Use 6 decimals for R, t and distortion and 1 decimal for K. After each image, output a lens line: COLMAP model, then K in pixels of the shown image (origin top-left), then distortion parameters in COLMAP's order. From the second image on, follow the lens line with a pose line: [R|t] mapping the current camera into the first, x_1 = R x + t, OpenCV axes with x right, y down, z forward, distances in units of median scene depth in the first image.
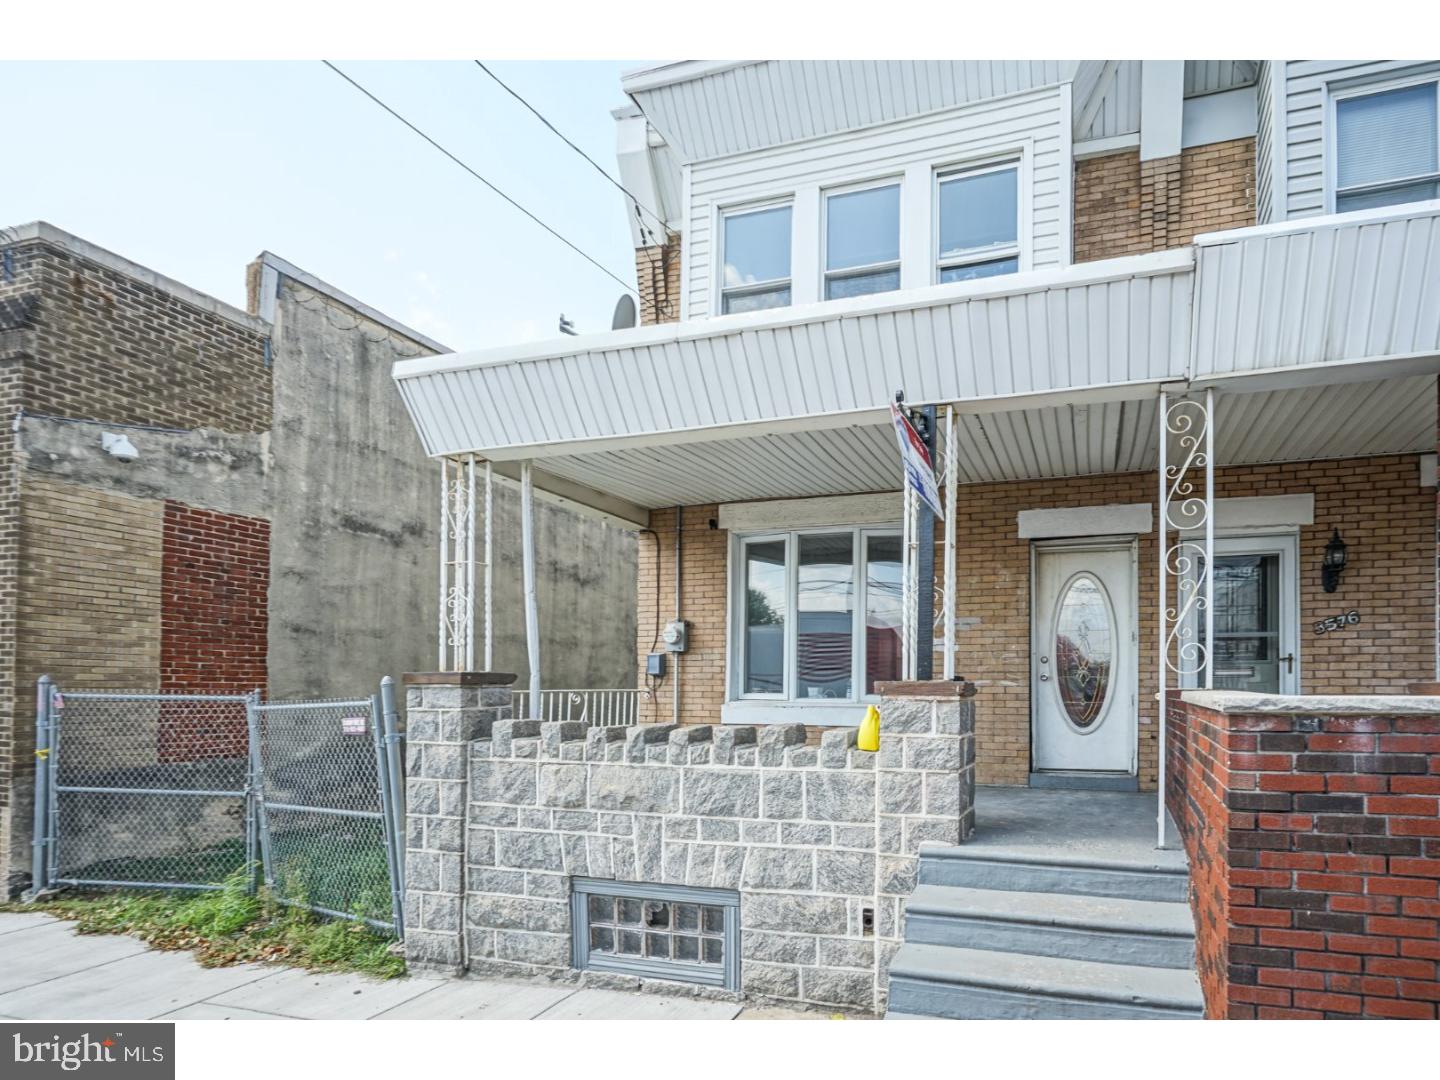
lens RADIAL K [[684.3, 0, 720.3], [0, 684.3, 598.1], [0, 0, 1]] dist [-0.002035, 0.000063]
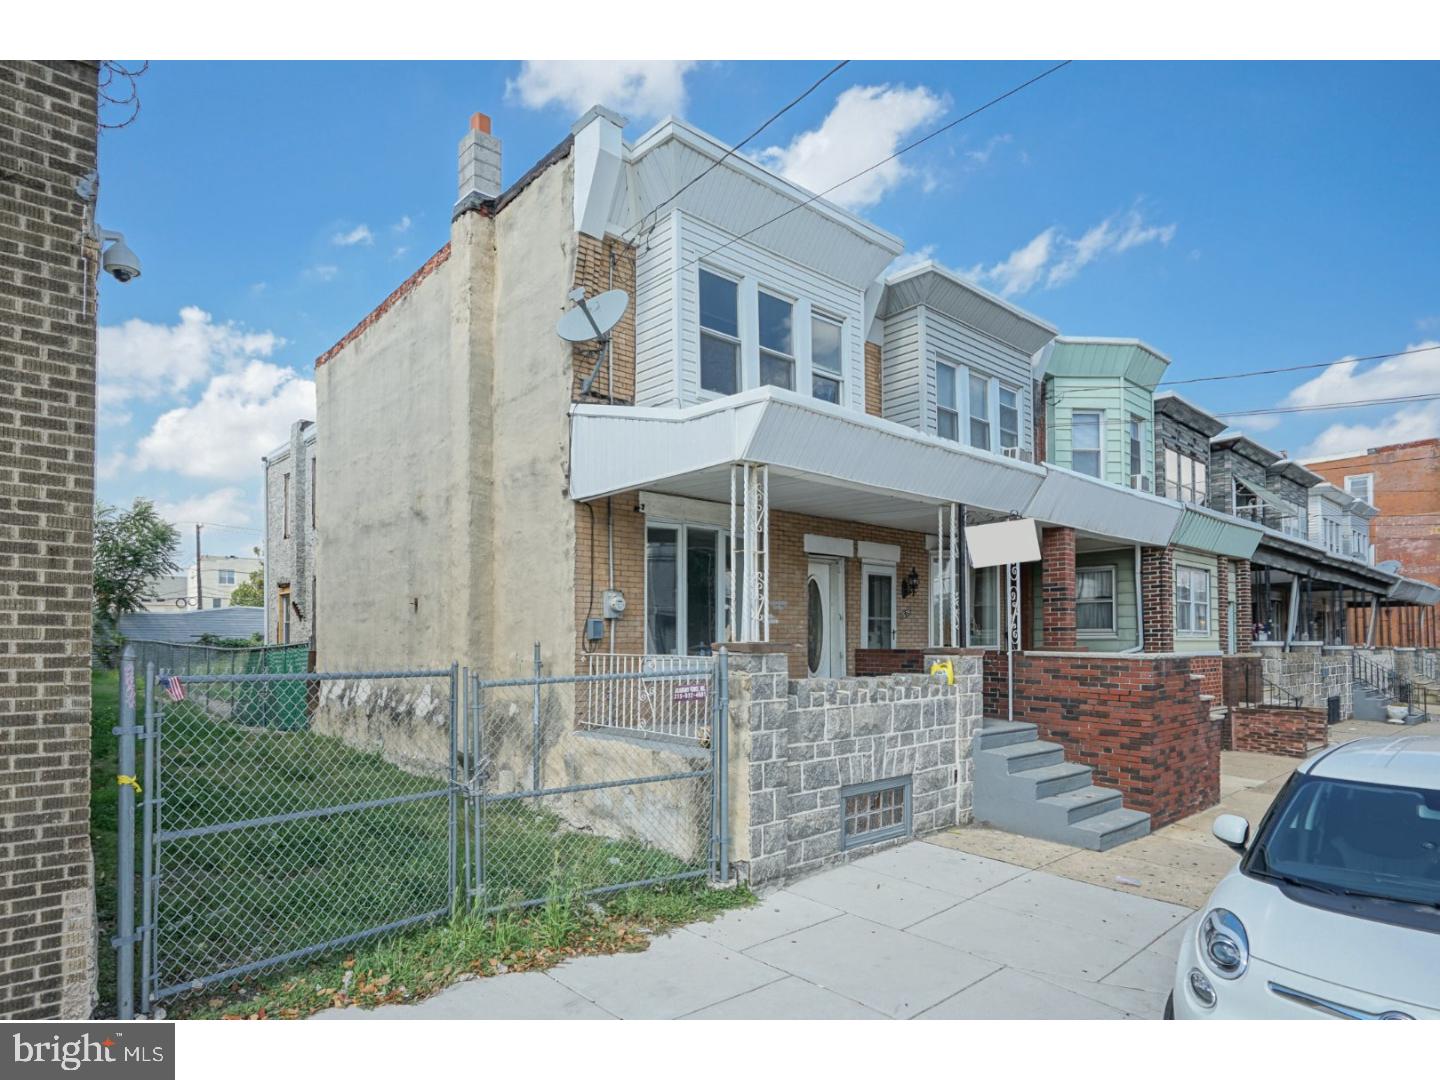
lens RADIAL K [[695.1, 0, 711.3], [0, 695.1, 536.2], [0, 0, 1]] dist [-0.004124, 0.001528]
pose [[0.601143, 0.117321, 0.790483, -1.578711], [-0.100143, 0.992427, -0.071136, 0.019131], [-0.792842, -0.036398, 0.608340, 0.354985]]
